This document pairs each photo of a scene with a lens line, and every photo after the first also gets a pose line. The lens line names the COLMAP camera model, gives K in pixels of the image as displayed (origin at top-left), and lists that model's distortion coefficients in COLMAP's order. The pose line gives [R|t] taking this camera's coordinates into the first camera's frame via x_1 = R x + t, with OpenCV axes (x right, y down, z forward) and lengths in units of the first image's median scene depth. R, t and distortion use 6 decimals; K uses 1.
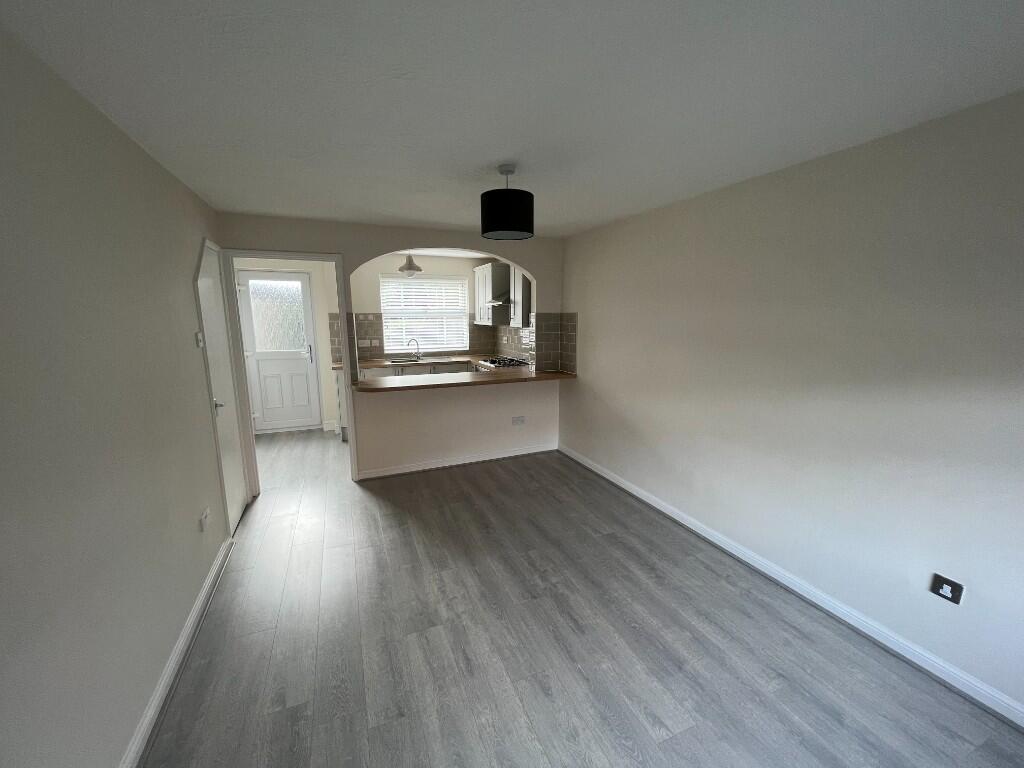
lens RADIAL K [[413.3, 0, 514.6], [0, 413.3, 383.6], [0, 0, 1]] dist [-0.003792, -0.000188]
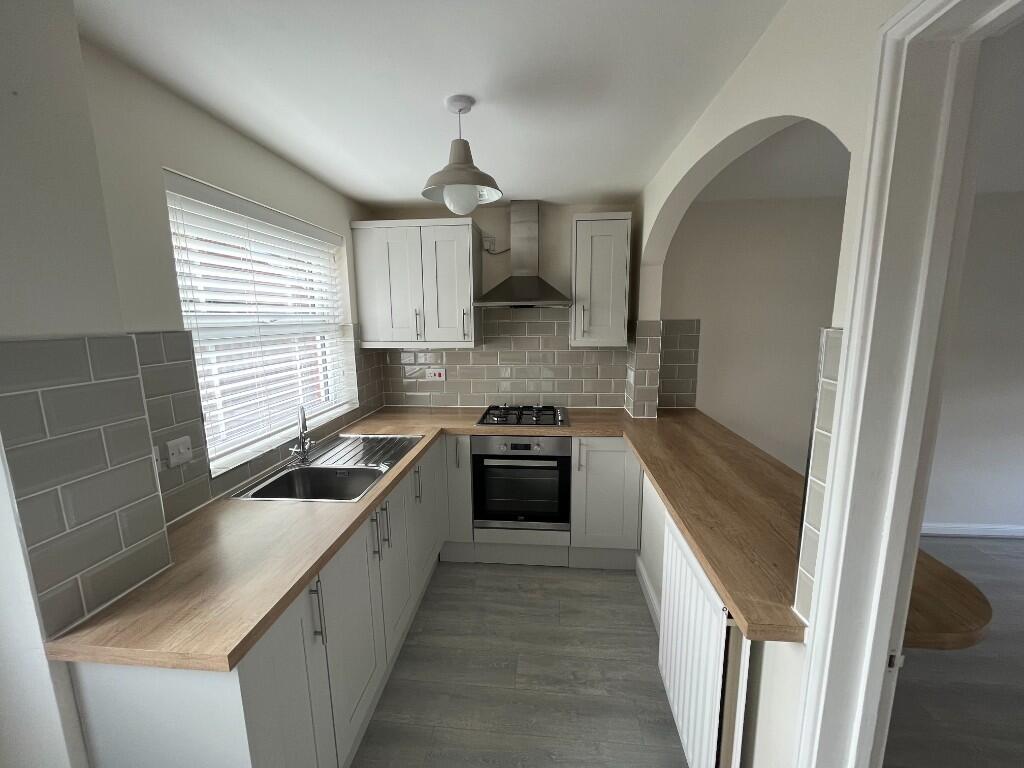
lens RADIAL K [[413.3, 0, 512.2], [0, 413.3, 386.9], [0, 0, 1]] dist [-0.003792, -0.000188]
pose [[0.481123, -0.149963, 0.863731, -0.888496], [0.158840, 0.983865, 0.082343, -0.245170], [-0.862143, 0.097578, 0.497180, 1.377776]]
